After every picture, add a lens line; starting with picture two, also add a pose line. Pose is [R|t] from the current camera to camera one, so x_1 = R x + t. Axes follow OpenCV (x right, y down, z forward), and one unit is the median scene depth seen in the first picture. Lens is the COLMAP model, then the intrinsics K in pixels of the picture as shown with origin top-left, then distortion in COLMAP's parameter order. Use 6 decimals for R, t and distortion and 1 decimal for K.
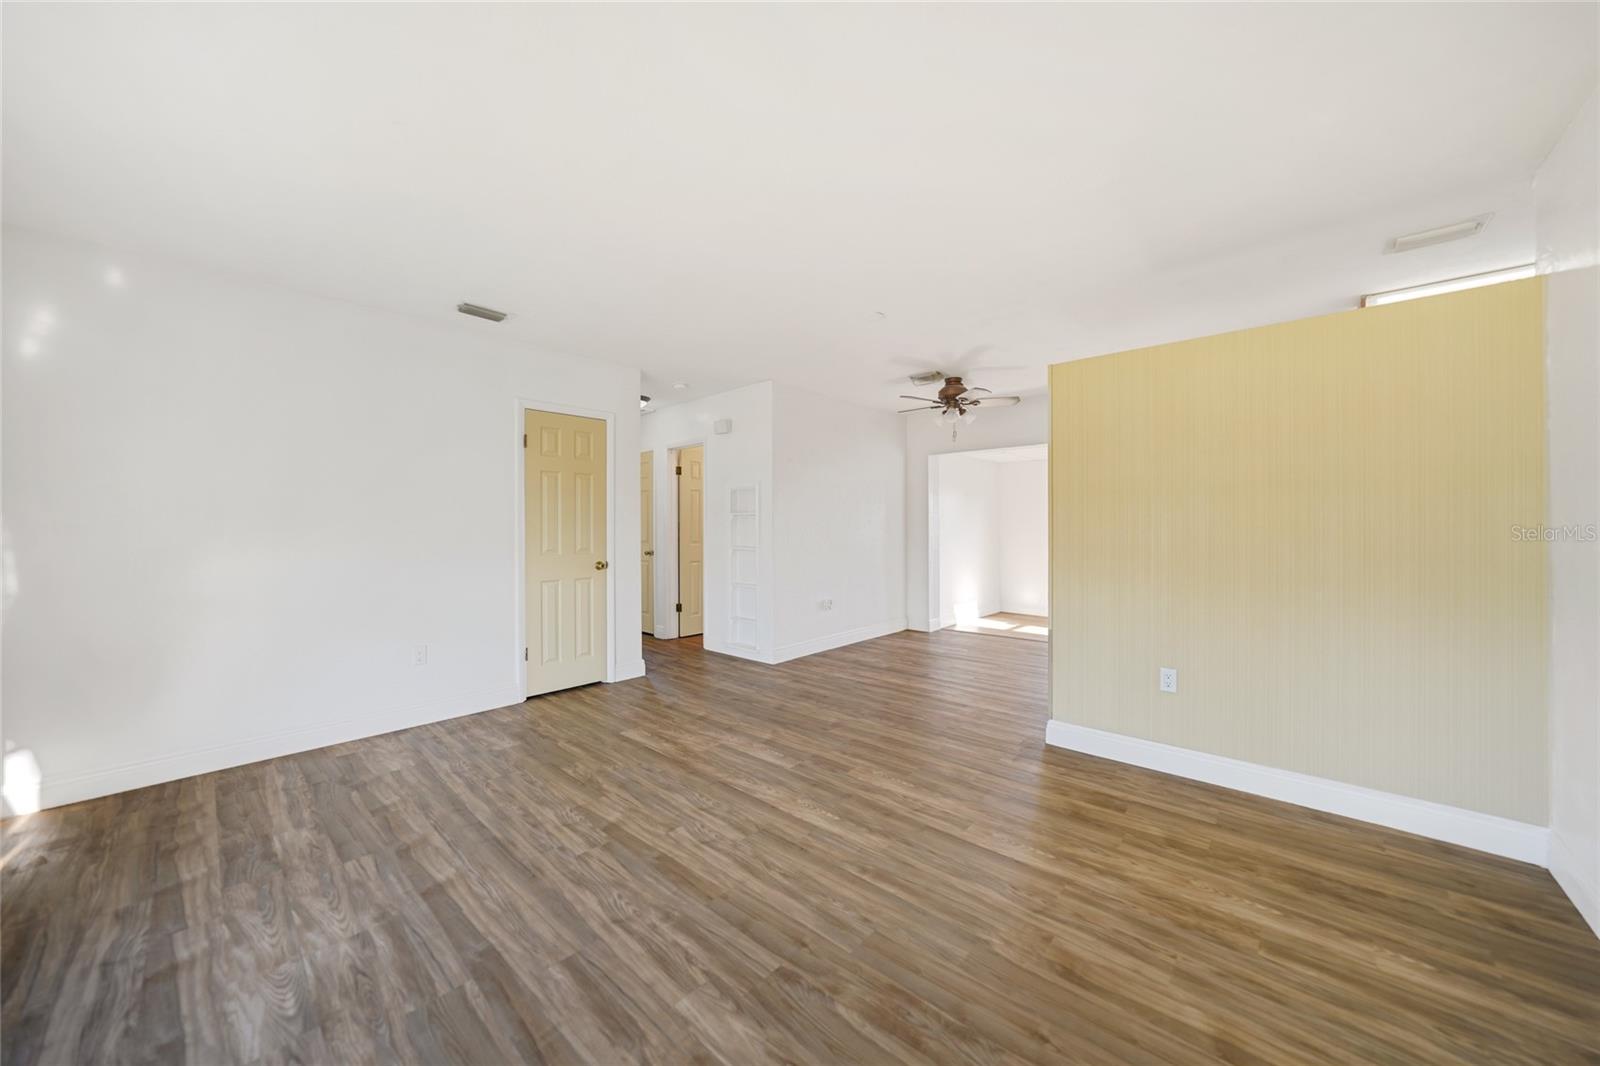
lens RADIAL K [[556.0, 0, 808.0], [0, 556.0, 527.0], [0, 0, 1]] dist [-0.025640, 0.005318]
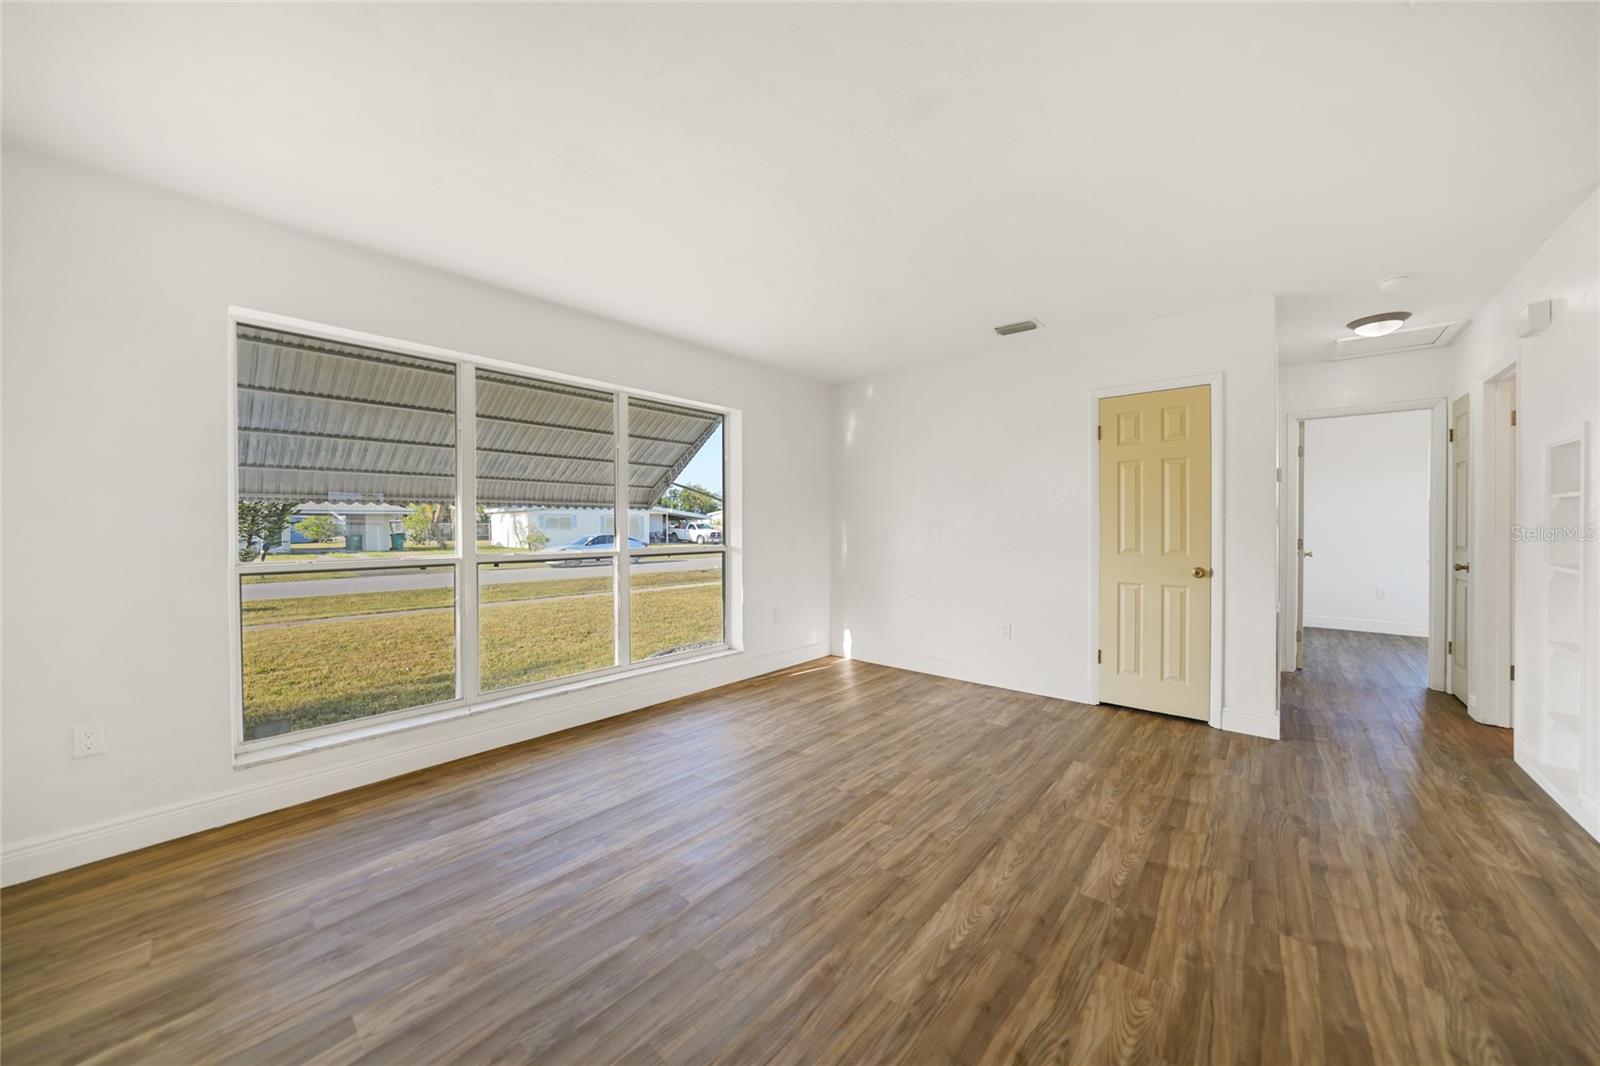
lens RADIAL K [[556.0, 0, 803.7], [0, 556.0, 526.4], [0, 0, 1]] dist [-0.025640, 0.005318]
pose [[0.013577, 0.006520, -0.999887, 0.694095], [0.001614, 0.999977, 0.006542, -0.001993], [0.999907, -0.001703, 0.013566, 0.764595]]
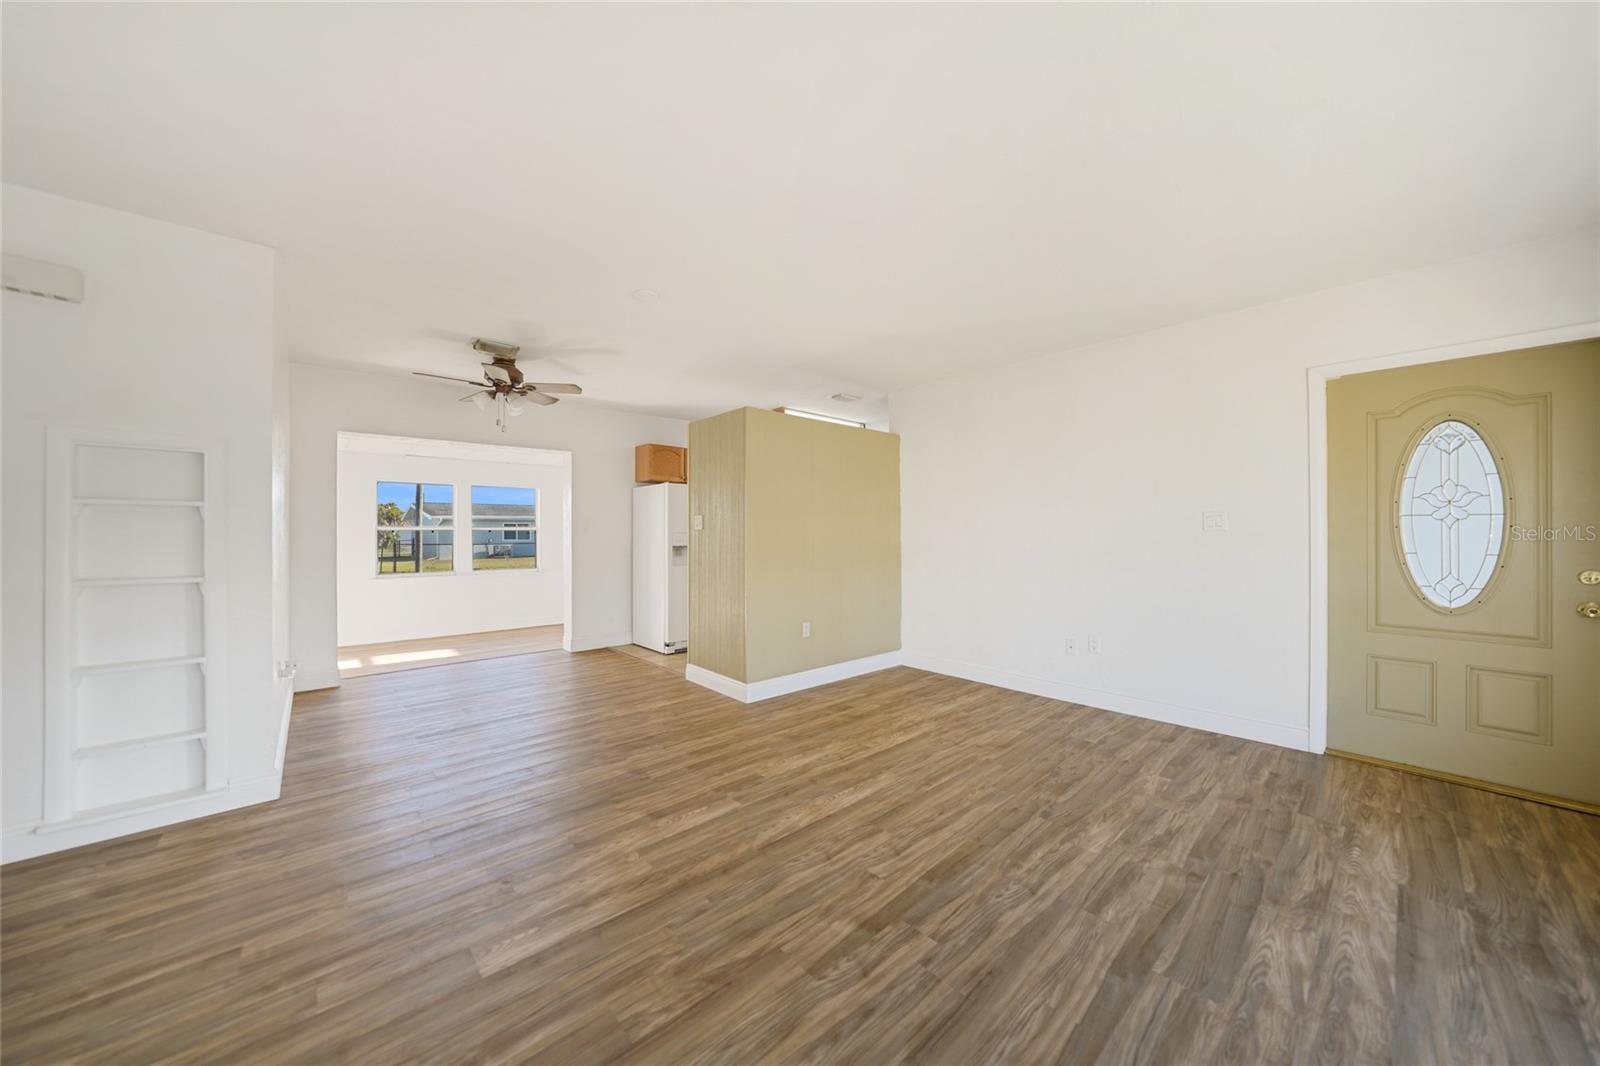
lens RADIAL K [[556.0, 0, 796.9], [0, 556.0, 527.8], [0, 0, 1]] dist [-0.025640, 0.005318]
pose [[0.114020, 0.012833, 0.993396, -1.036928], [0.002864, 0.999908, -0.013245, 0.007708], [-0.993474, 0.004355, 0.113973, 0.931108]]
